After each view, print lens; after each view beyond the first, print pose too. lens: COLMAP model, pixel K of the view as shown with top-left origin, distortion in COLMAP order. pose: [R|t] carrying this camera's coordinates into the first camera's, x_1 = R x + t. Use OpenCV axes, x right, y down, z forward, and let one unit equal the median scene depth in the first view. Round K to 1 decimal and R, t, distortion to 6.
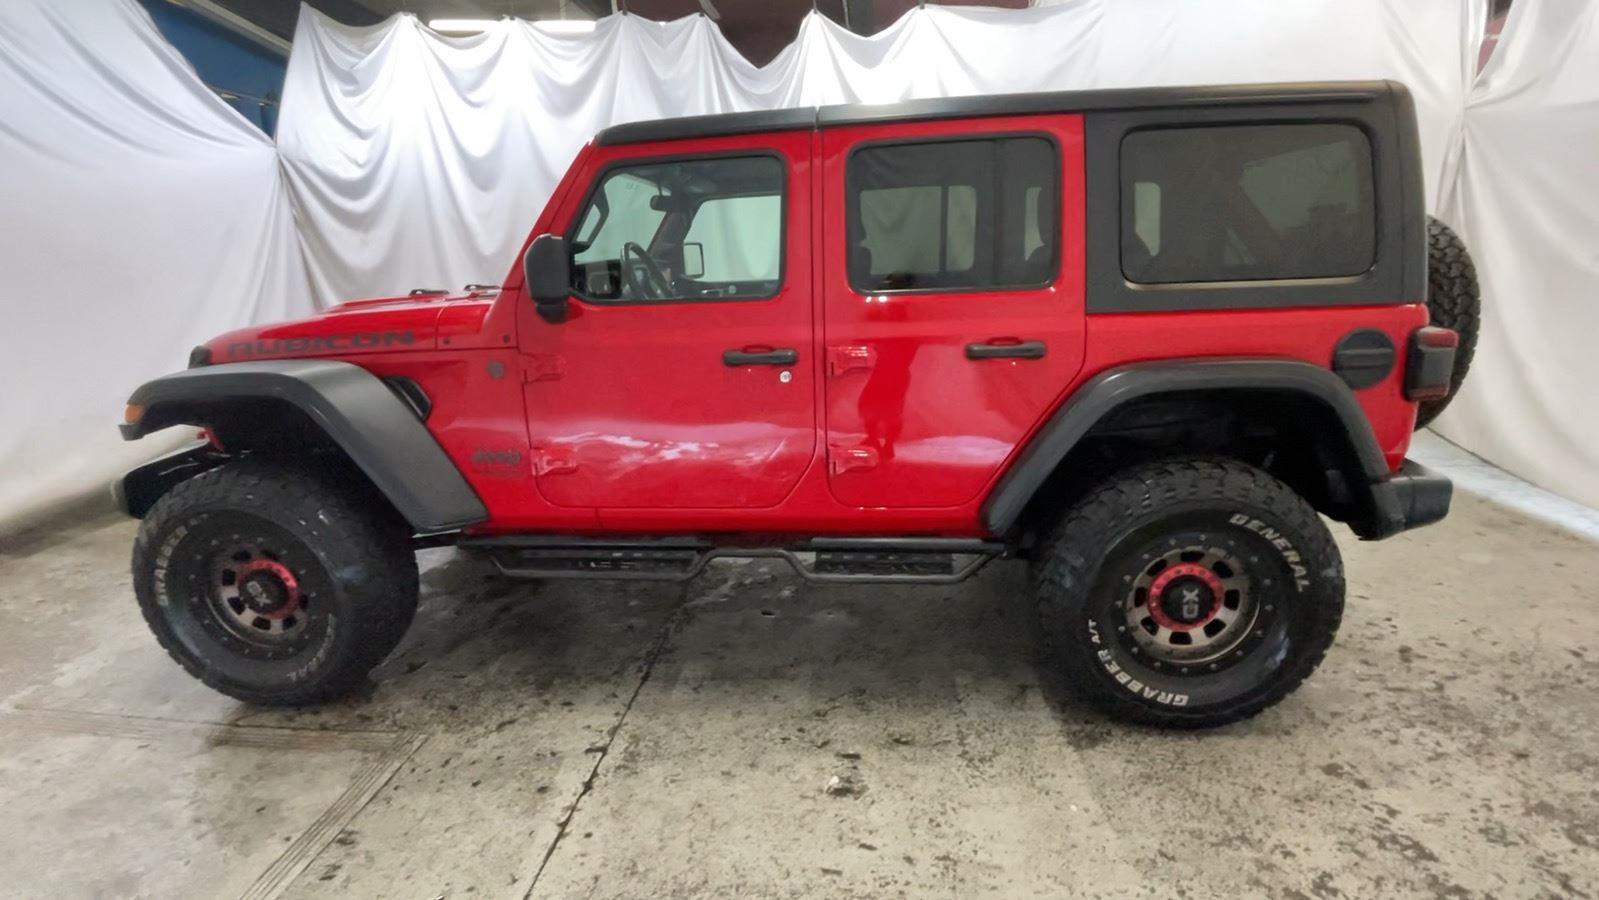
lens RADIAL K [[747.0, 0, 797.4], [0, 747.0, 453.9], [0, 0, 1]] dist [-0.007356, 0.002987]
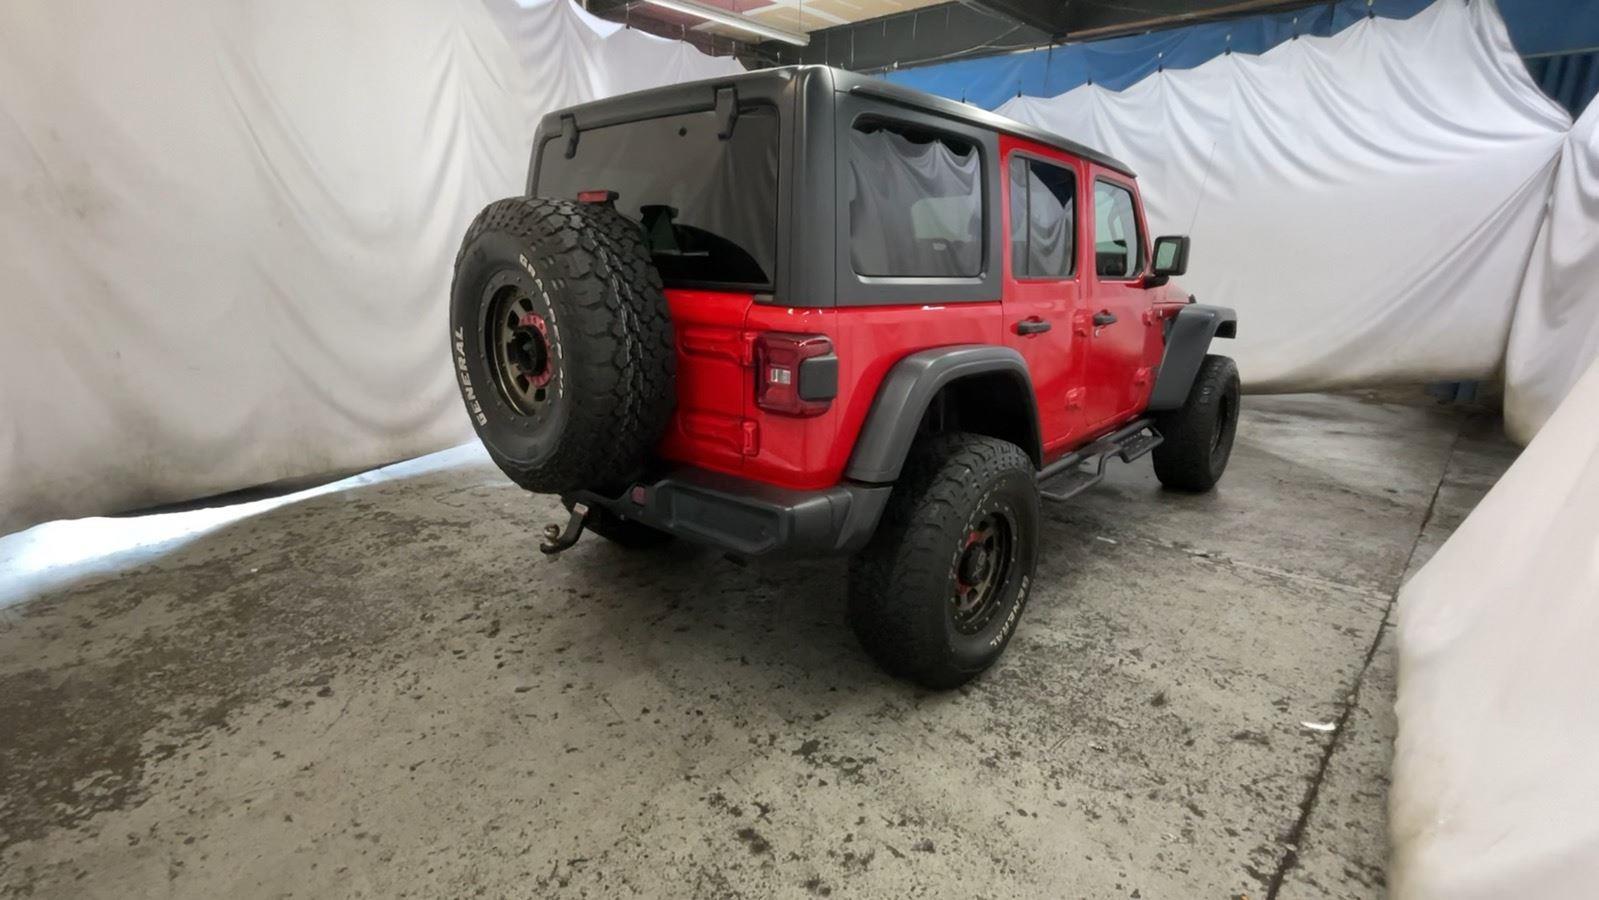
lens RADIAL K [[747.0, 0, 799.9], [0, 747.0, 451.6], [0, 0, 1]] dist [-0.007356, 0.002987]
pose [[-0.601617, 0.221163, -0.767557, 1.556852], [-0.211209, 0.882663, 0.419877, -0.580254], [0.770356, 0.414720, -0.484314, 2.065875]]
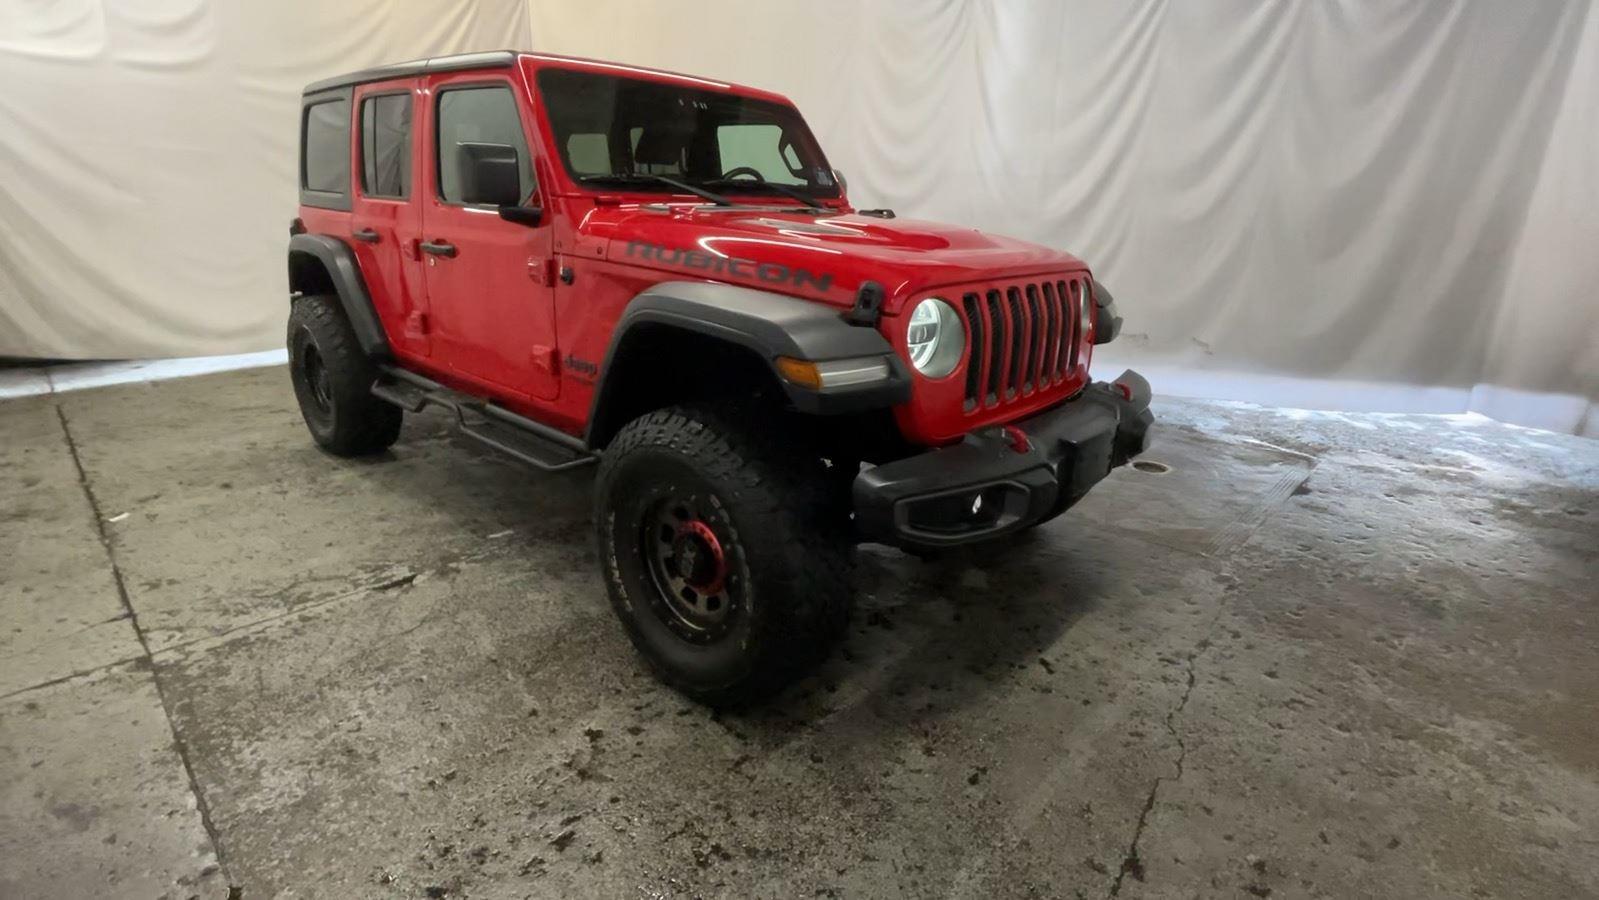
lens RADIAL K [[747.0, 0, 799.8], [0, 747.0, 451.3], [0, 0, 1]] dist [-0.007356, 0.002987]
pose [[-0.796579, -0.191017, 0.573562, -1.322020], [0.149840, 0.856776, 0.493439, -0.569018], [-0.585670, 0.479006, -0.653868, 2.370817]]
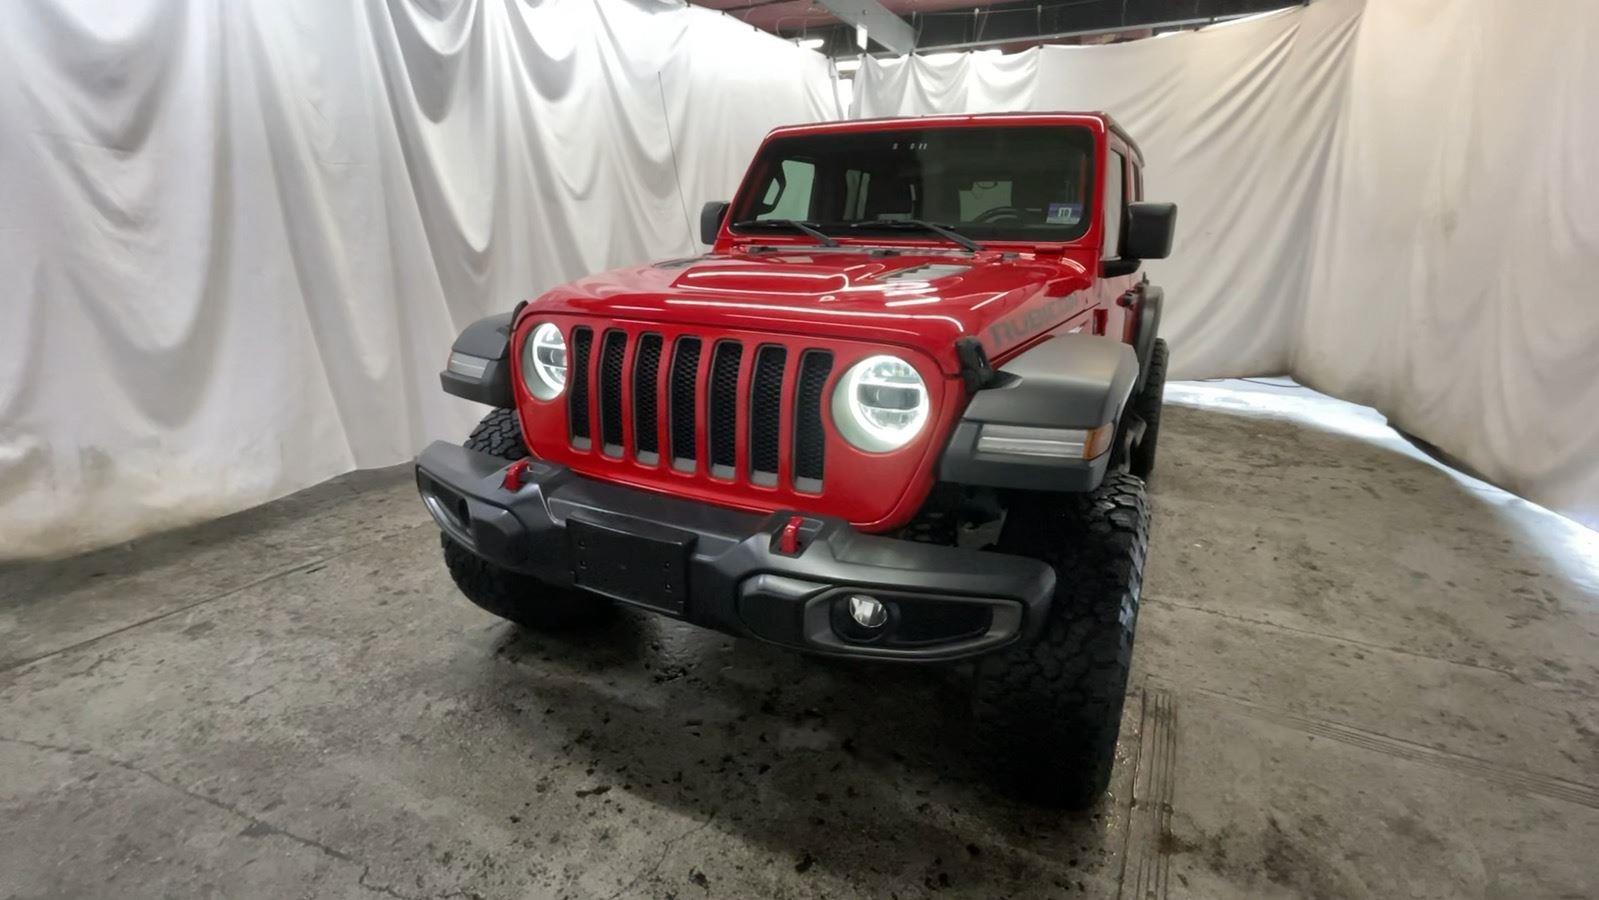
lens RADIAL K [[747.0, 0, 798.3], [0, 747.0, 453.6], [0, 0, 1]] dist [-0.007356, 0.002987]
pose [[0.366597, -0.228715, 0.901829, -1.644025], [0.212118, 0.964331, 0.158339, -0.206335], [-0.905877, 0.133247, 0.402035, 1.044047]]
